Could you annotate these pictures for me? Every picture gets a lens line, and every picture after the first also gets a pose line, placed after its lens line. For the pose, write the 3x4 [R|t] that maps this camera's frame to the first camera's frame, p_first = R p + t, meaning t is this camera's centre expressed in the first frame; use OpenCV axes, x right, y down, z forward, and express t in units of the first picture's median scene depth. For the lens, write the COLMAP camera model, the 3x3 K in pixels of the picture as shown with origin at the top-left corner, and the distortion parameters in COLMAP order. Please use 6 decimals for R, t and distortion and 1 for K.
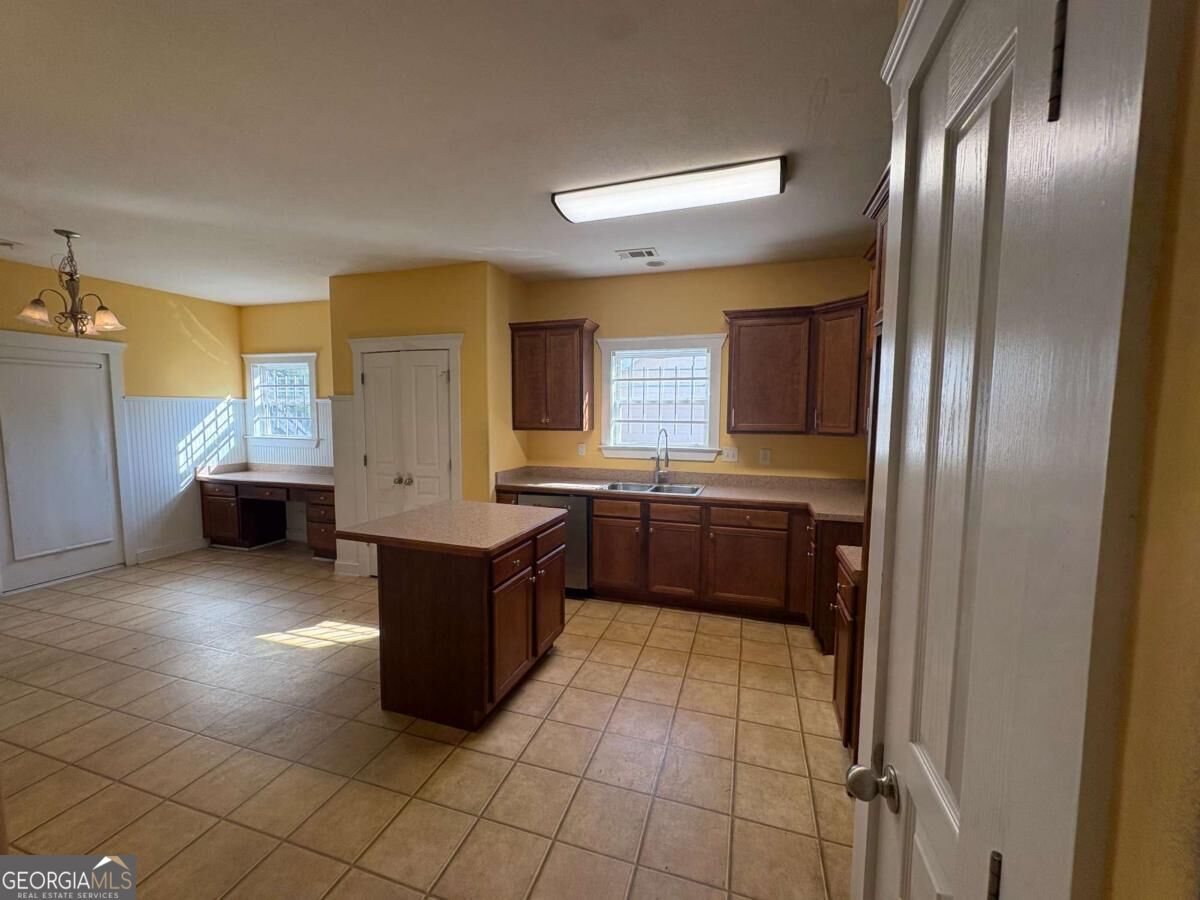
lens RADIAL K [[478.6, 0, 600.0], [0, 478.6, 450.0], [0, 0, 1]] dist [0.000173, 0.000229]
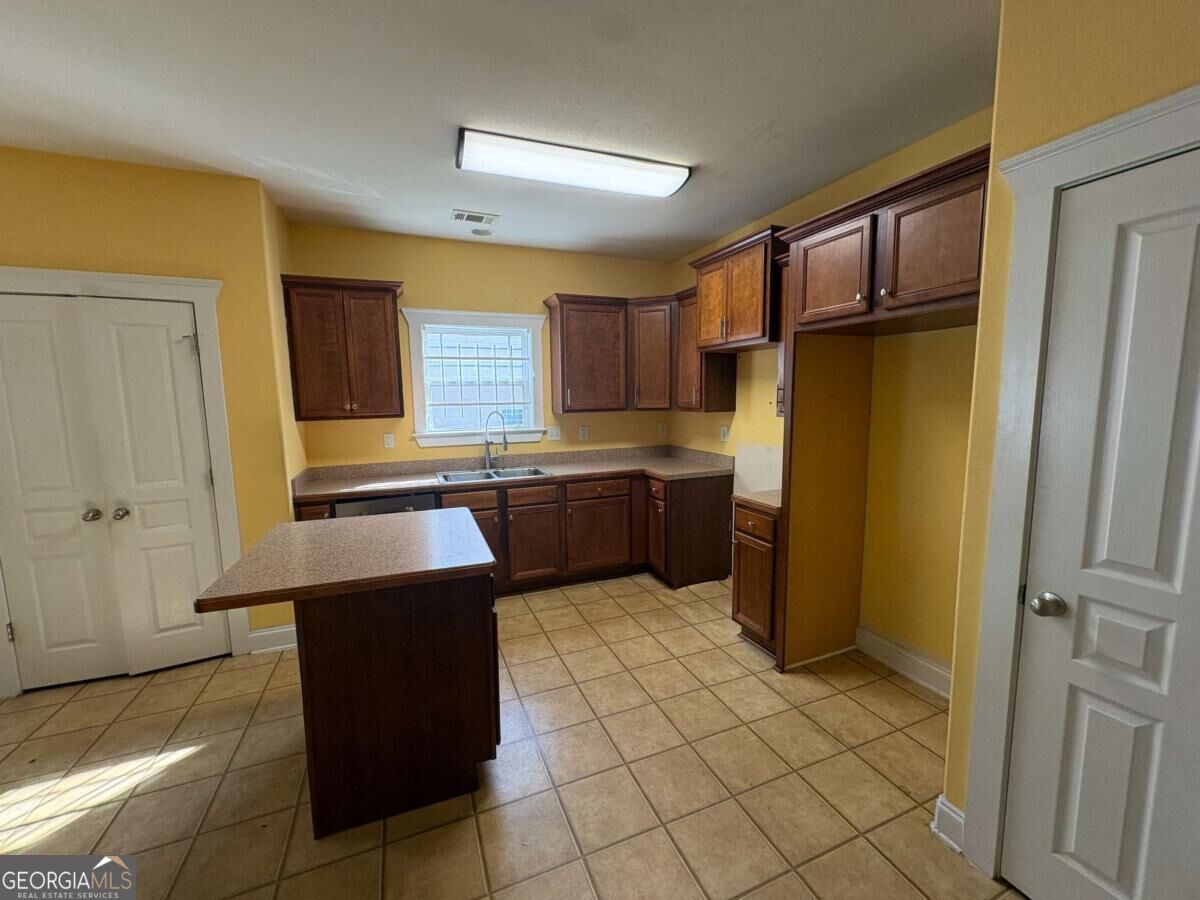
lens RADIAL K [[478.6, 0, 600.0], [0, 478.6, 450.0], [0, 0, 1]] dist [0.000173, 0.000229]
pose [[0.765117, -0.090690, 0.637473, -0.308813], [0.069504, 0.995879, 0.058257, -0.008286], [-0.640129, -0.000267, 0.768267, 0.134187]]
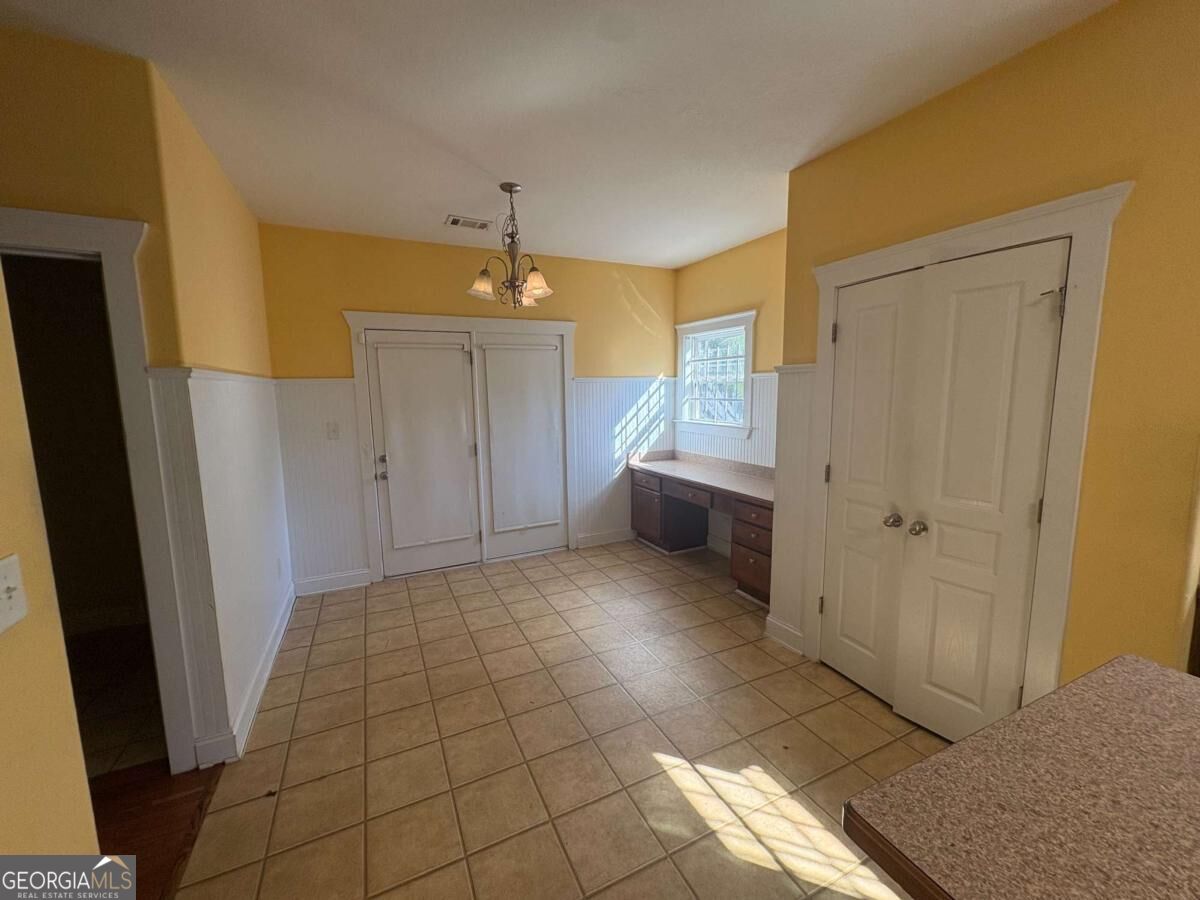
lens RADIAL K [[478.6, 0, 600.0], [0, 478.6, 450.0], [0, 0, 1]] dist [0.000173, 0.000229]
pose [[0.687820, 0.076647, -0.721823, -0.267932], [-0.042120, 0.996948, 0.065726, -0.035121], [0.724658, -0.014804, 0.688950, 0.402577]]
